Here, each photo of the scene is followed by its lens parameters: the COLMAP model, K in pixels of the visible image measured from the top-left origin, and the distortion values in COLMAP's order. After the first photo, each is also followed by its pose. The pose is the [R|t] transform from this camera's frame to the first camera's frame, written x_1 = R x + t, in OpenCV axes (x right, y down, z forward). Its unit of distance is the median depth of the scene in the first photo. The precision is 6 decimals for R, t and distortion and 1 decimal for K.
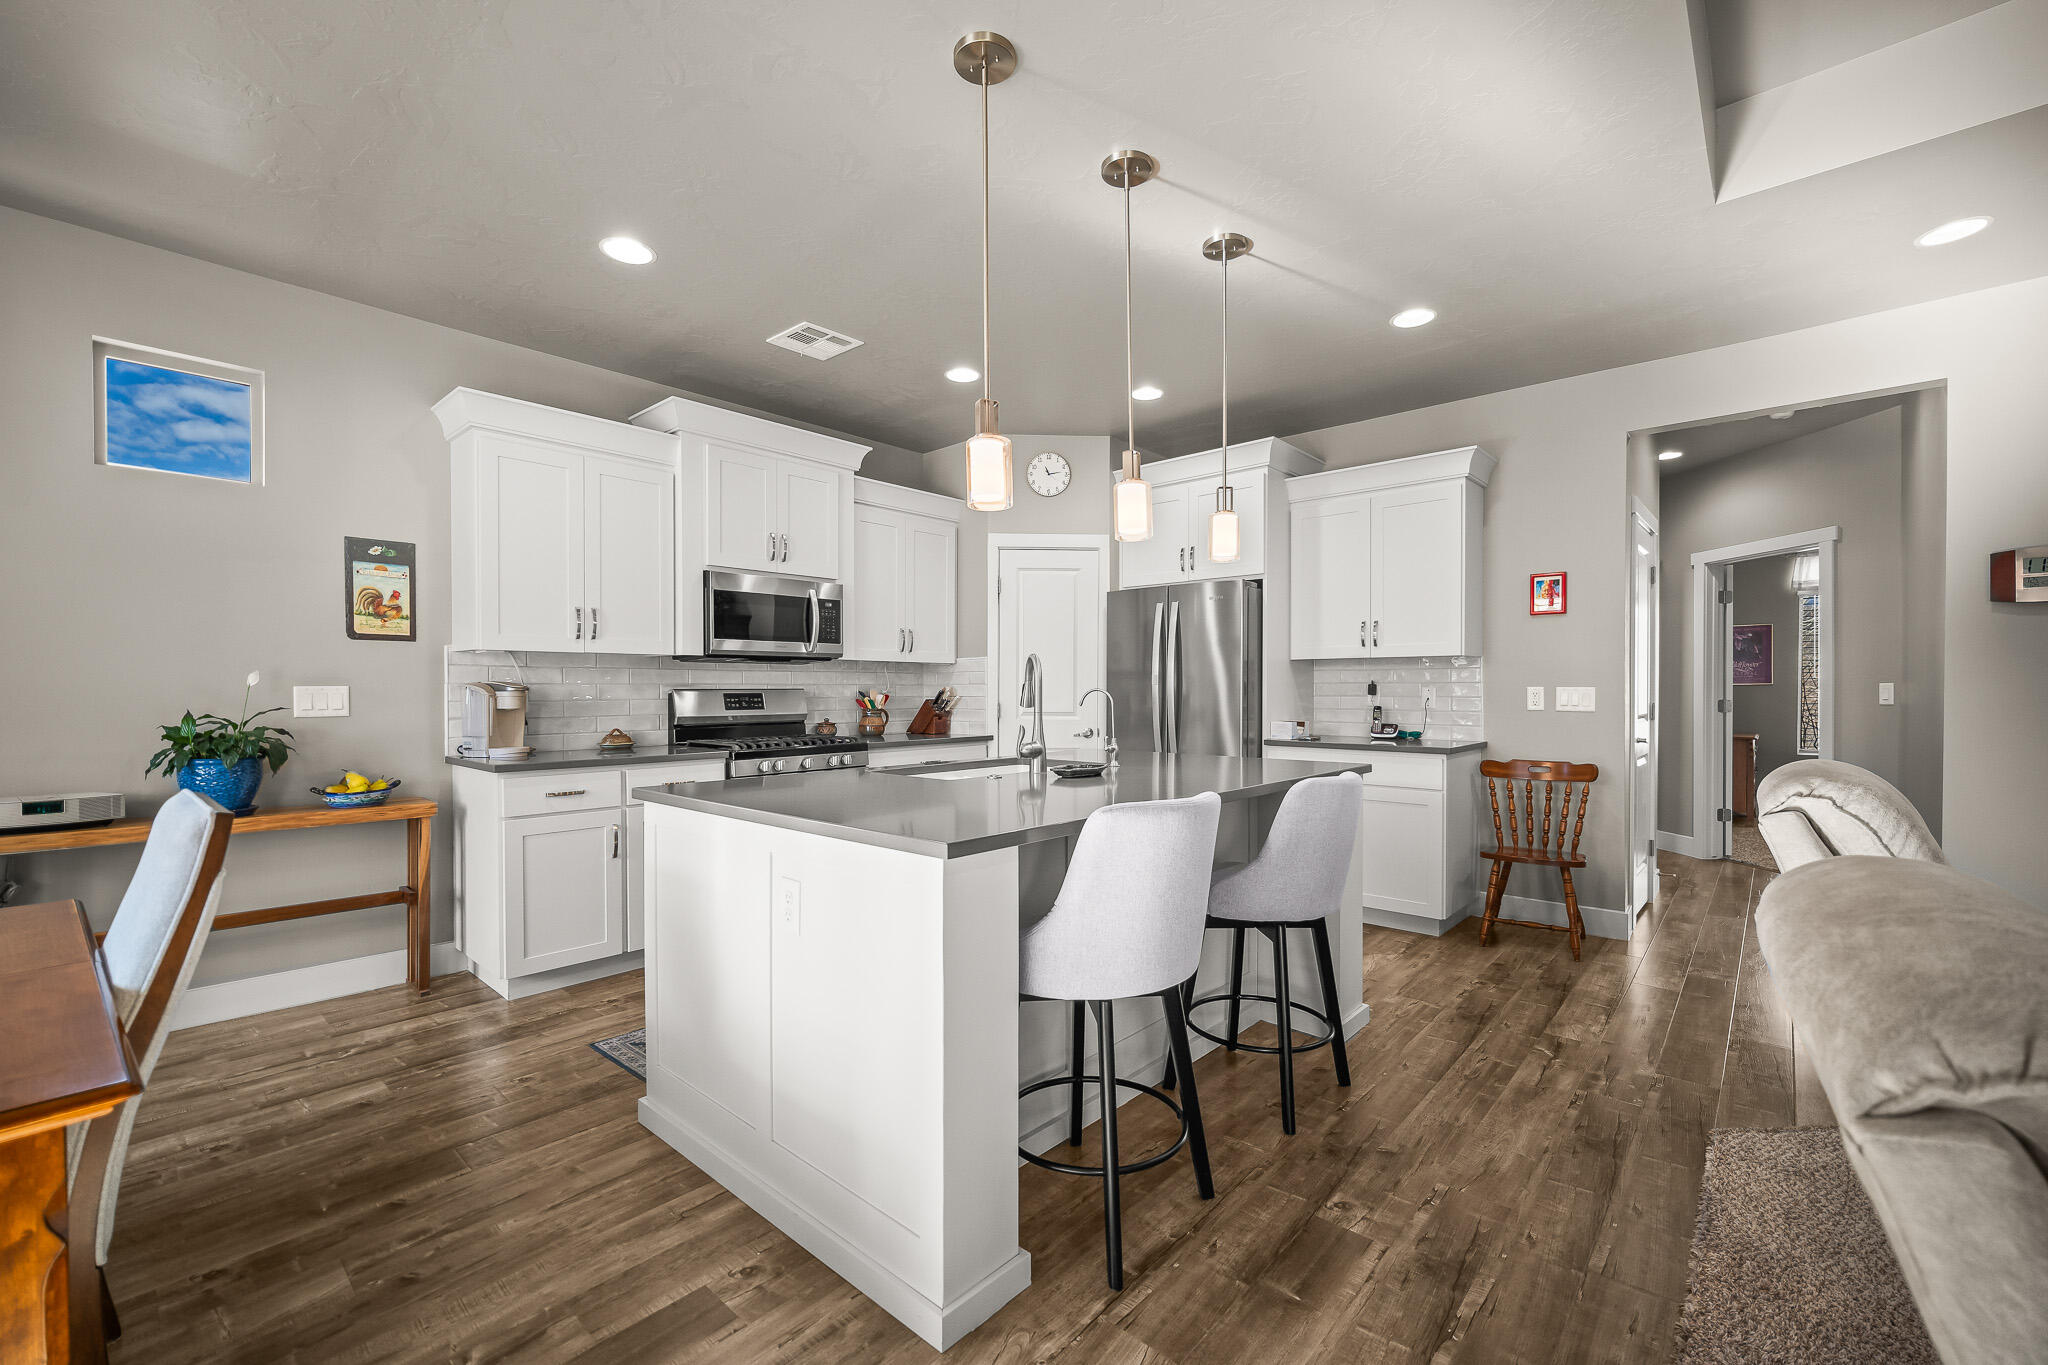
lens RADIAL K [[844.5, 0, 1027.1], [0, 844.5, 696.6], [0, 0, 1]] dist [-0.007905, -0.000448]
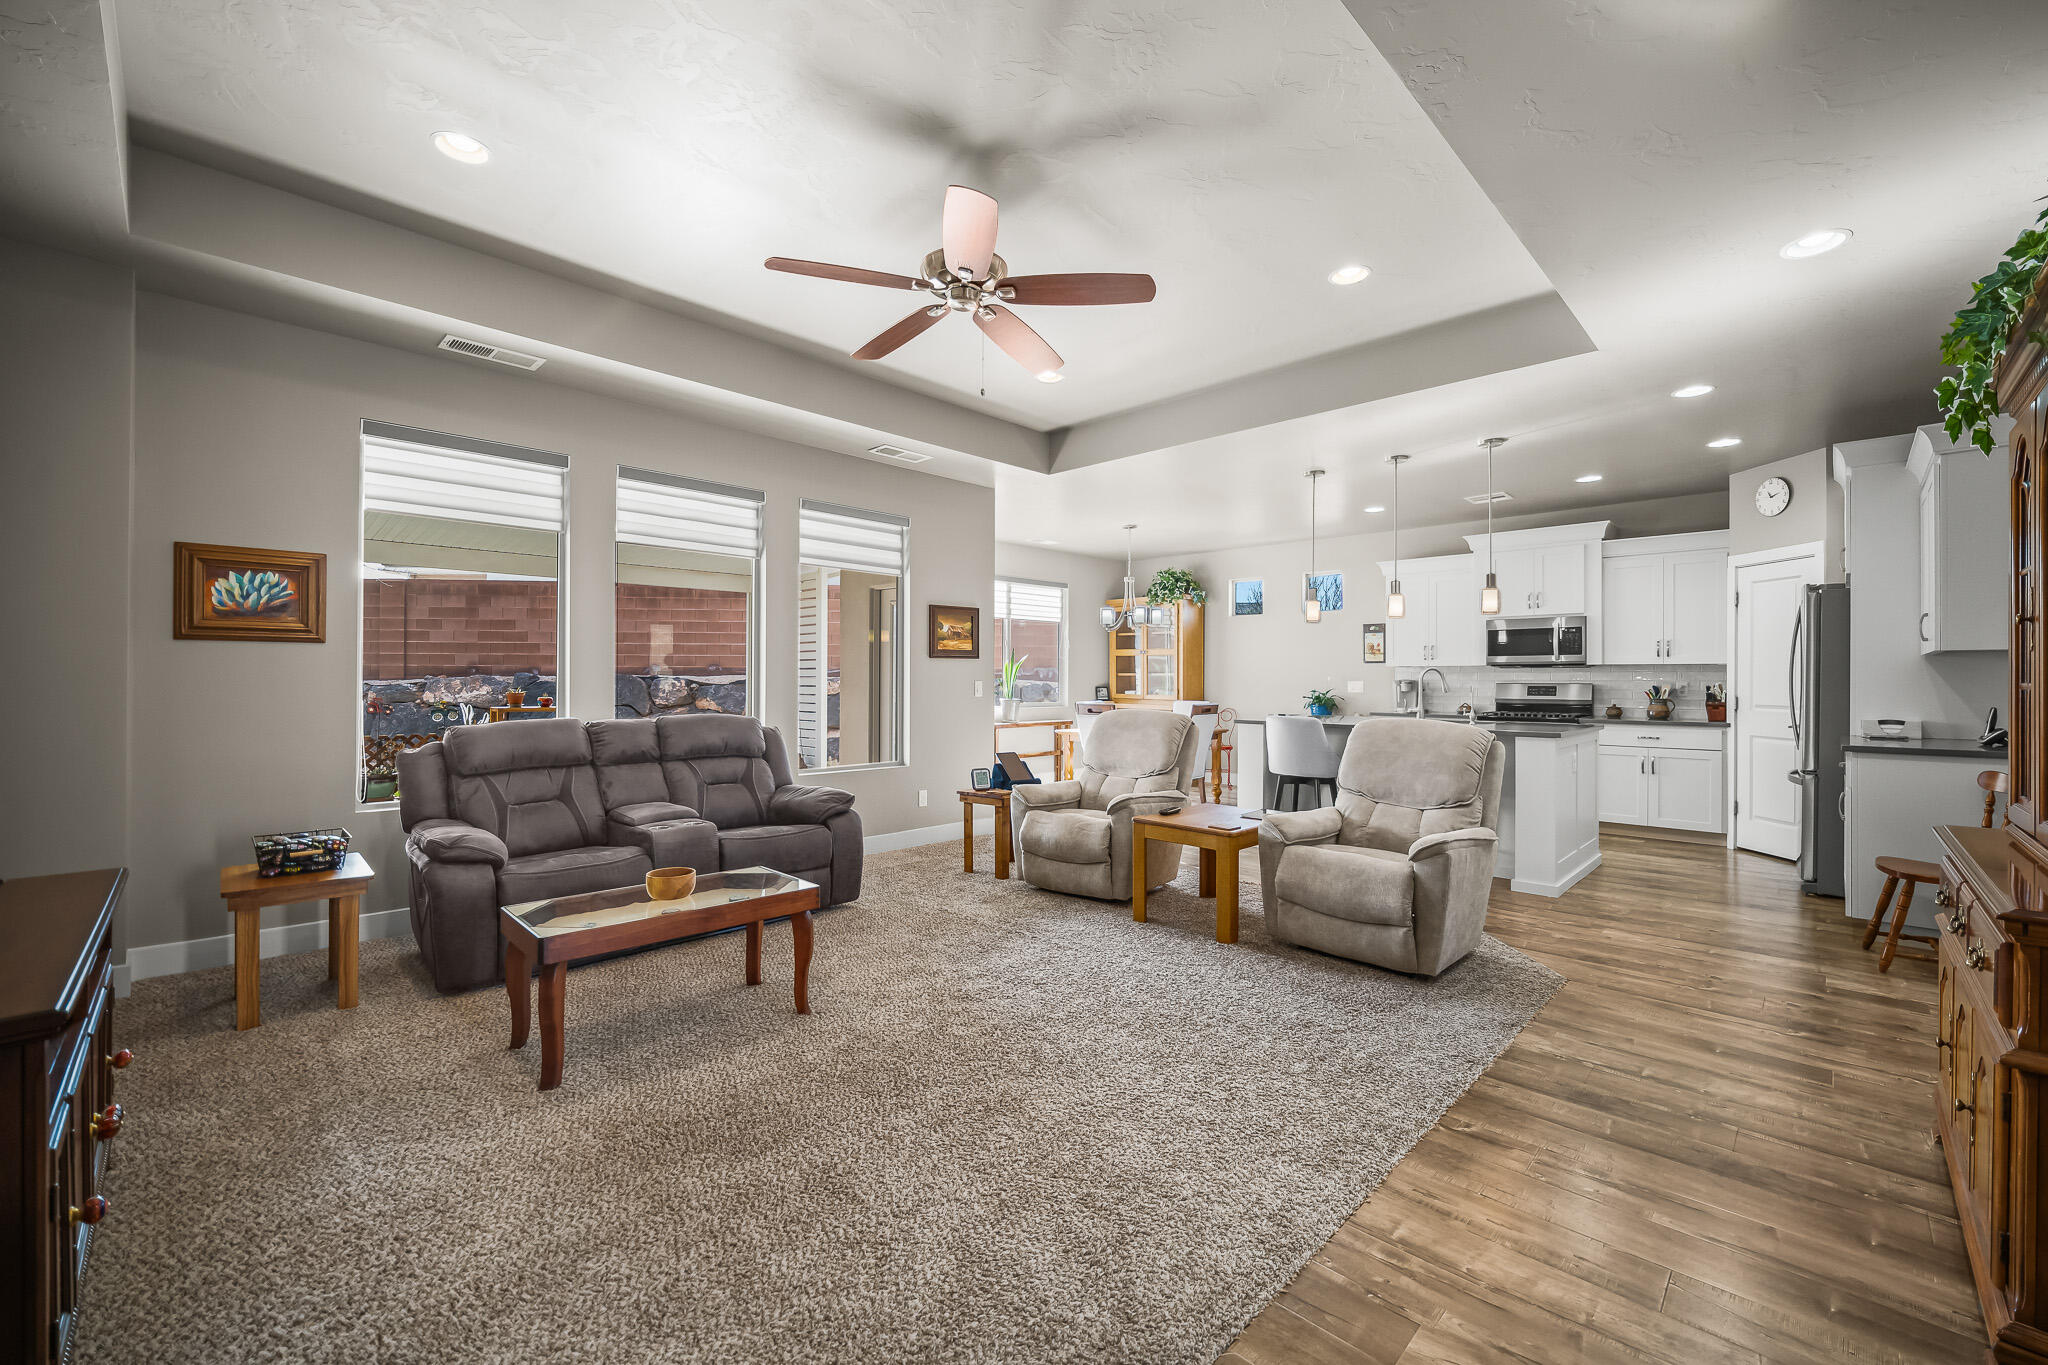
lens RADIAL K [[844.5, 0, 1031.3], [0, 844.5, 686.6], [0, 0, 1]] dist [-0.007905, -0.000448]
pose [[-0.035962, 0.010659, -0.999296, 1.430106], [-0.011023, 0.999878, 0.011062, -0.009962], [0.999292, 0.011413, -0.035840, 0.046718]]
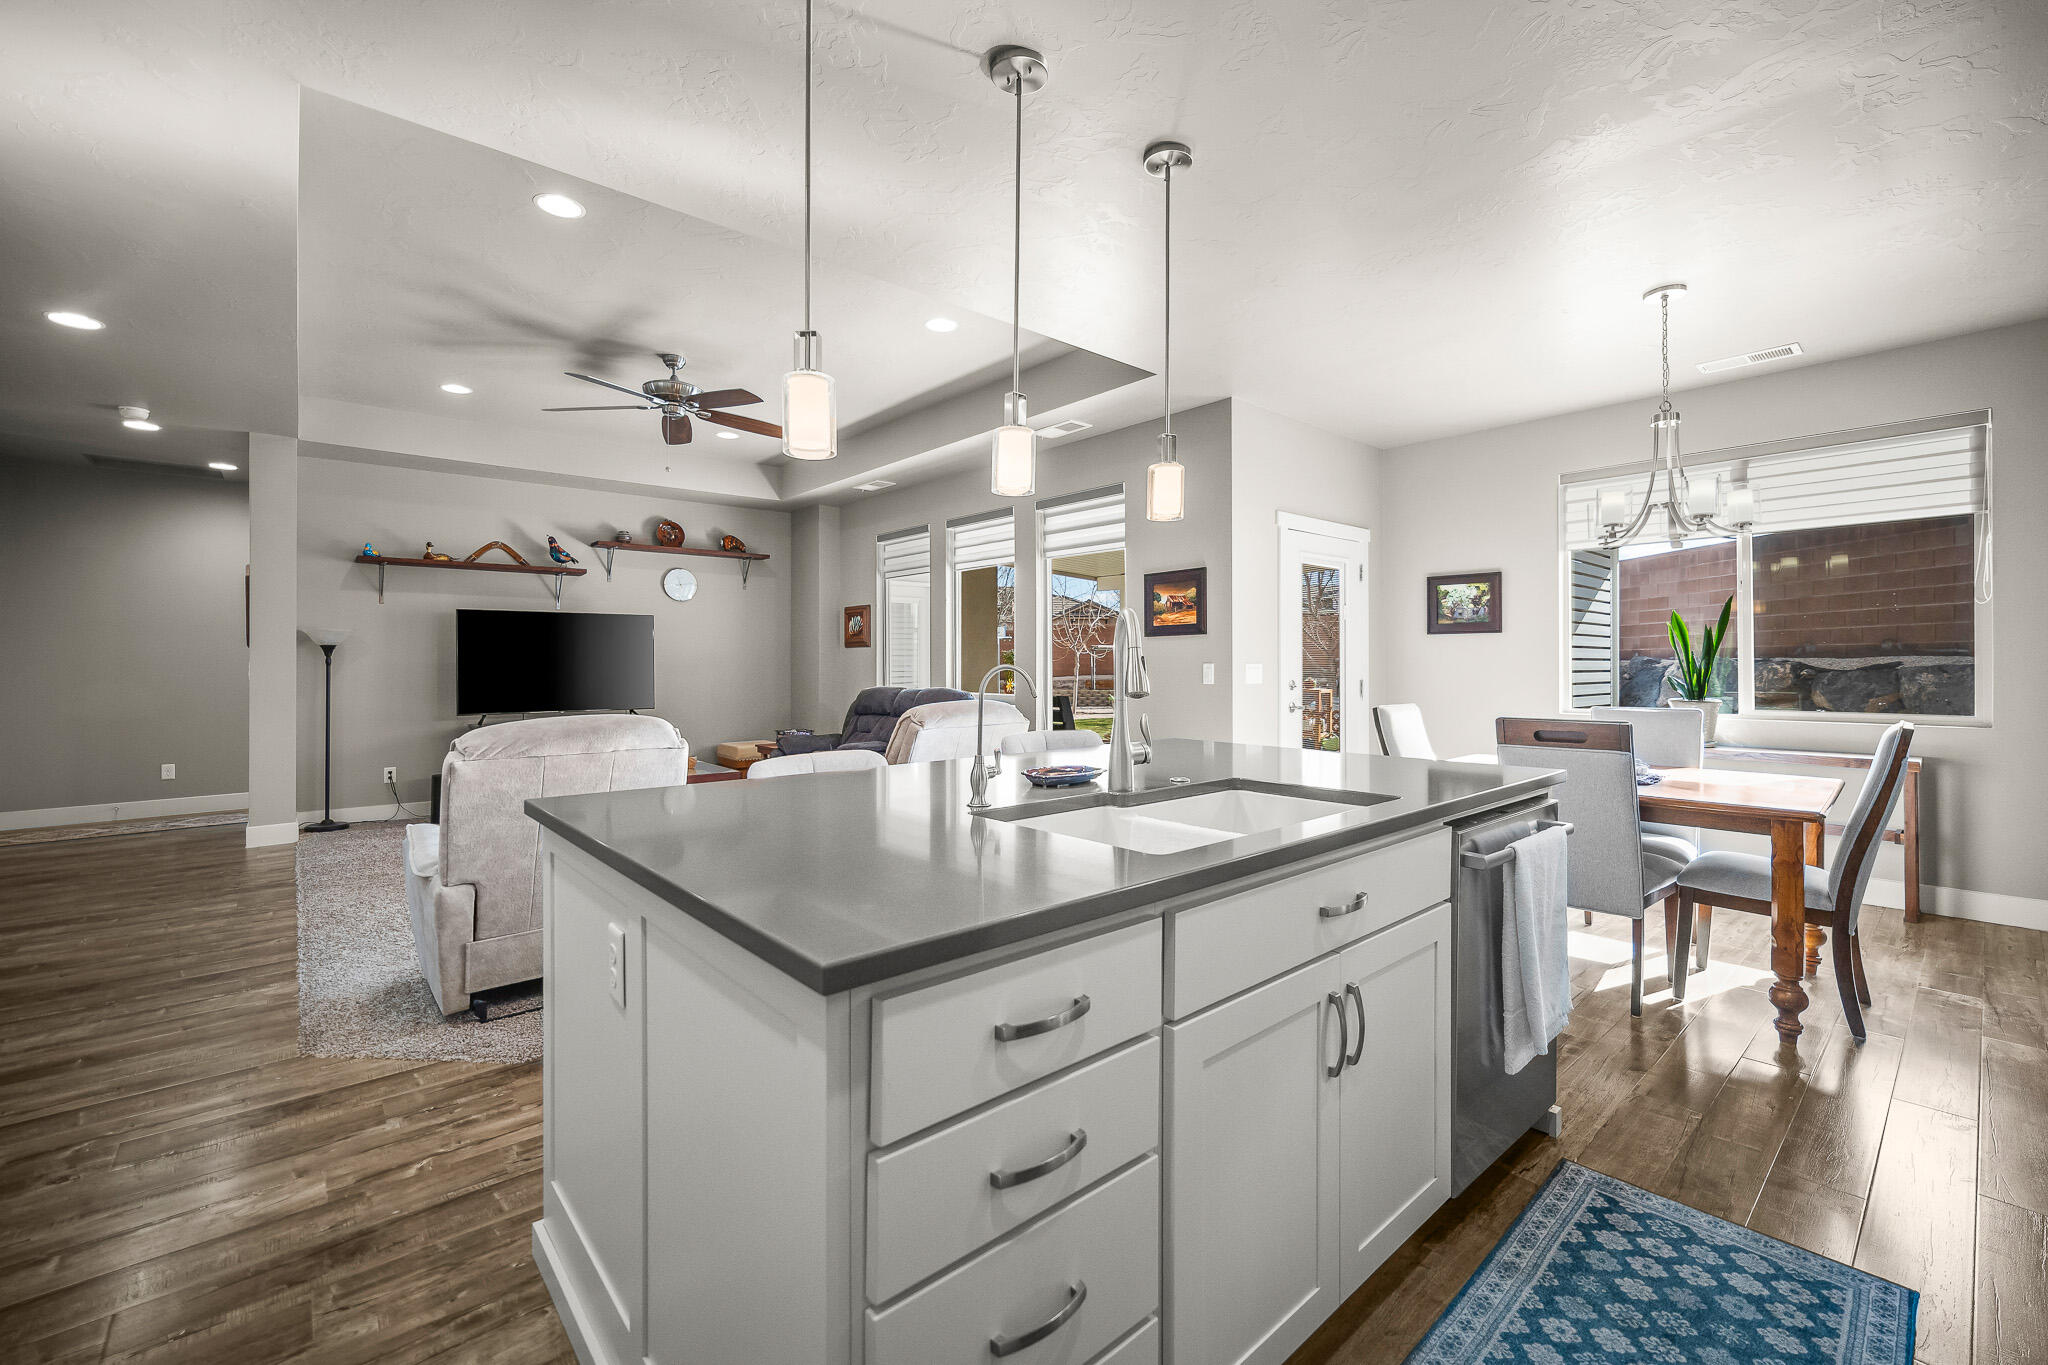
lens RADIAL K [[844.5, 0, 1042.4], [0, 844.5, 681.6], [0, 0, 1]] dist [-0.007905, -0.000448]
pose [[-0.993749, 0.001636, 0.111627, -0.001106], [0.004788, 0.999597, 0.027973, -0.010394], [-0.111536, 0.028332, -0.993356, 1.076660]]
